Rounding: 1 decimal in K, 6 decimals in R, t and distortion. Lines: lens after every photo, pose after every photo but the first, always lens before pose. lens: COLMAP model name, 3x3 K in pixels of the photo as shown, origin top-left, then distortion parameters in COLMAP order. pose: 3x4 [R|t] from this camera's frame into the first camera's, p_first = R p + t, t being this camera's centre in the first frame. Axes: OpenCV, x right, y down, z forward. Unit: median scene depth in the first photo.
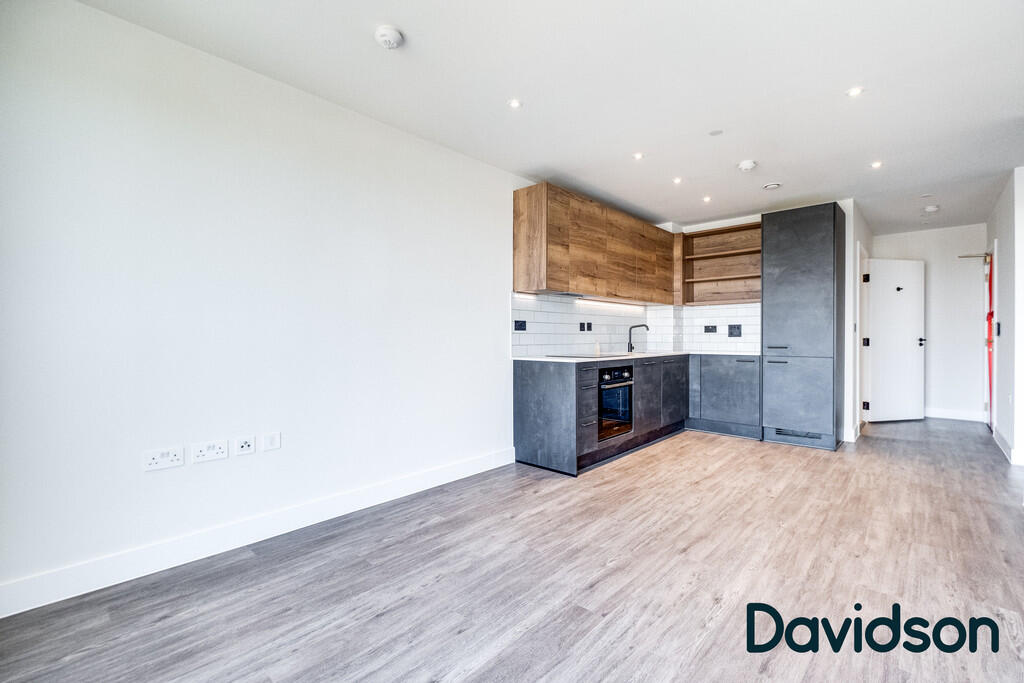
lens RADIAL K [[446.6, 0, 520.8], [0, 446.6, 340.6], [0, 0, 1]] dist [0.004426, -0.005681]
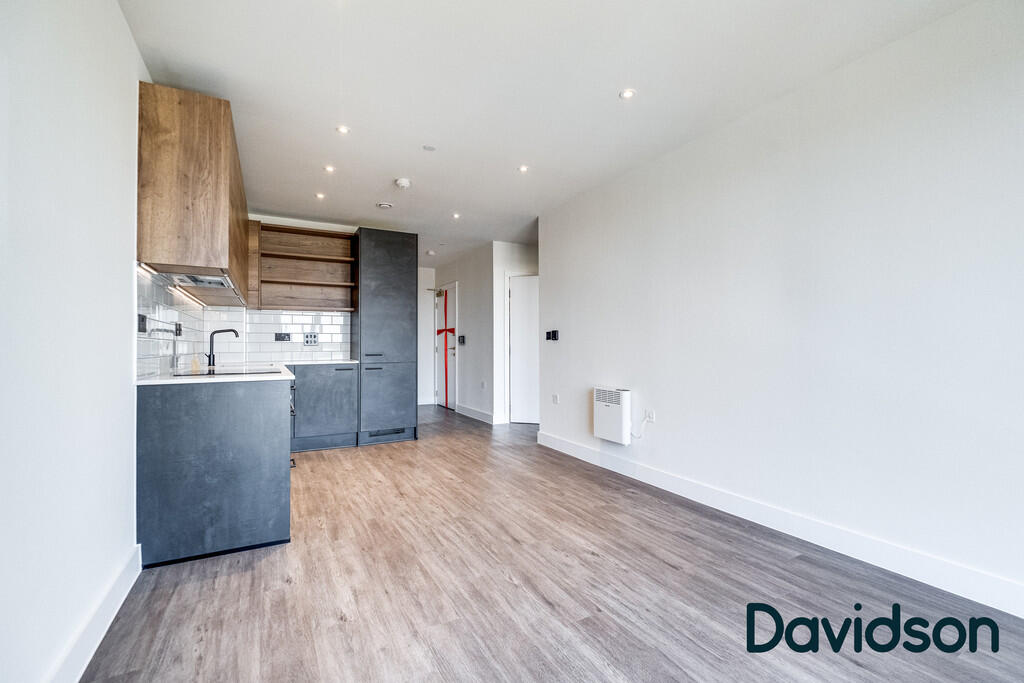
lens RADIAL K [[446.6, 0, 522.2], [0, 446.6, 342.2], [0, 0, 1]] dist [0.004426, -0.005681]
pose [[0.322296, 0.008465, 0.946601, -0.424013], [0.013191, 0.999823, -0.013432, 0.004444], [-0.946547, 0.016815, 0.322128, 0.412408]]
